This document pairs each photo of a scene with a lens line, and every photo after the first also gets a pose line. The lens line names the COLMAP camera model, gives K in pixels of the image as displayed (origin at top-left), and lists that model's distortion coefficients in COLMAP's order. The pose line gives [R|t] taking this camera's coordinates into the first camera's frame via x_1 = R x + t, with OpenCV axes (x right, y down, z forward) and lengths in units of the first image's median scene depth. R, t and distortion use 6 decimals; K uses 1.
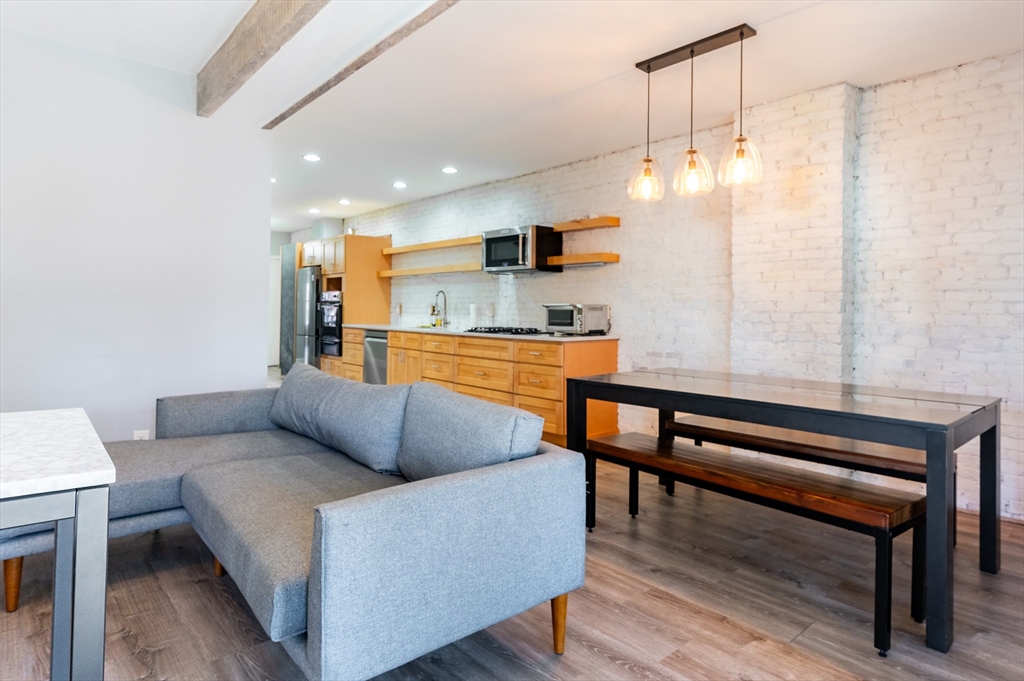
lens RADIAL K [[572.2, 0, 496.9], [0, 572.2, 303.1], [0, 0, 1]] dist [0.000410, -0.000260]
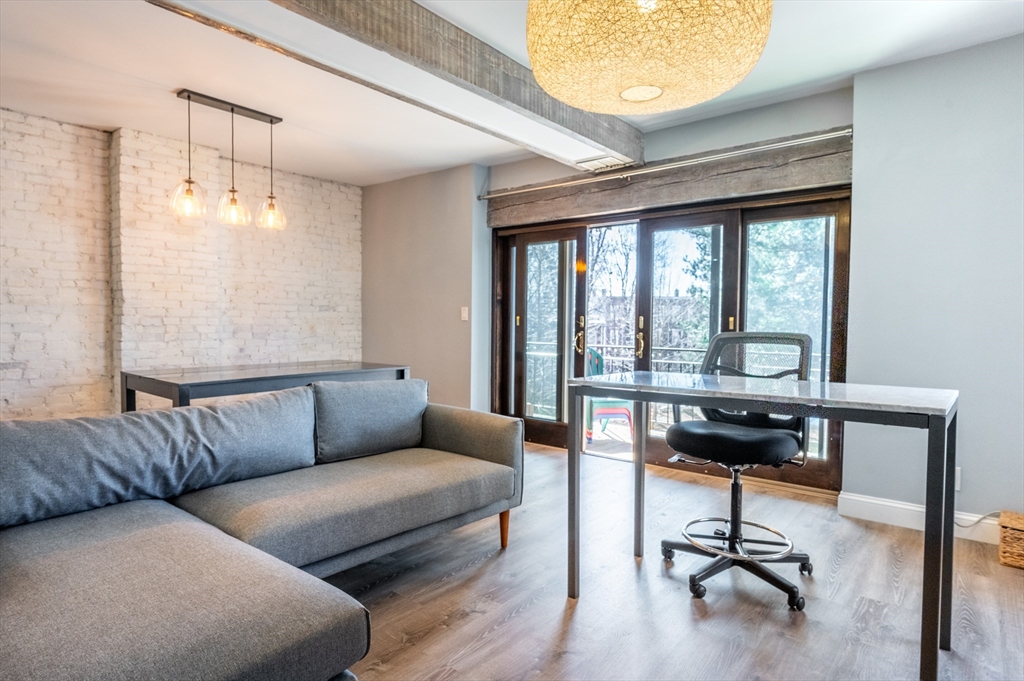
lens RADIAL K [[572.2, 0, 511.3], [0, 572.2, 341.3], [0, 0, 1]] dist [0.000410, -0.000260]
pose [[-0.168905, -0.045738, 0.984571, -0.869689], [-0.022668, 0.998839, 0.042512, -0.000240], [-0.985372, -0.015138, -0.169745, 0.519398]]
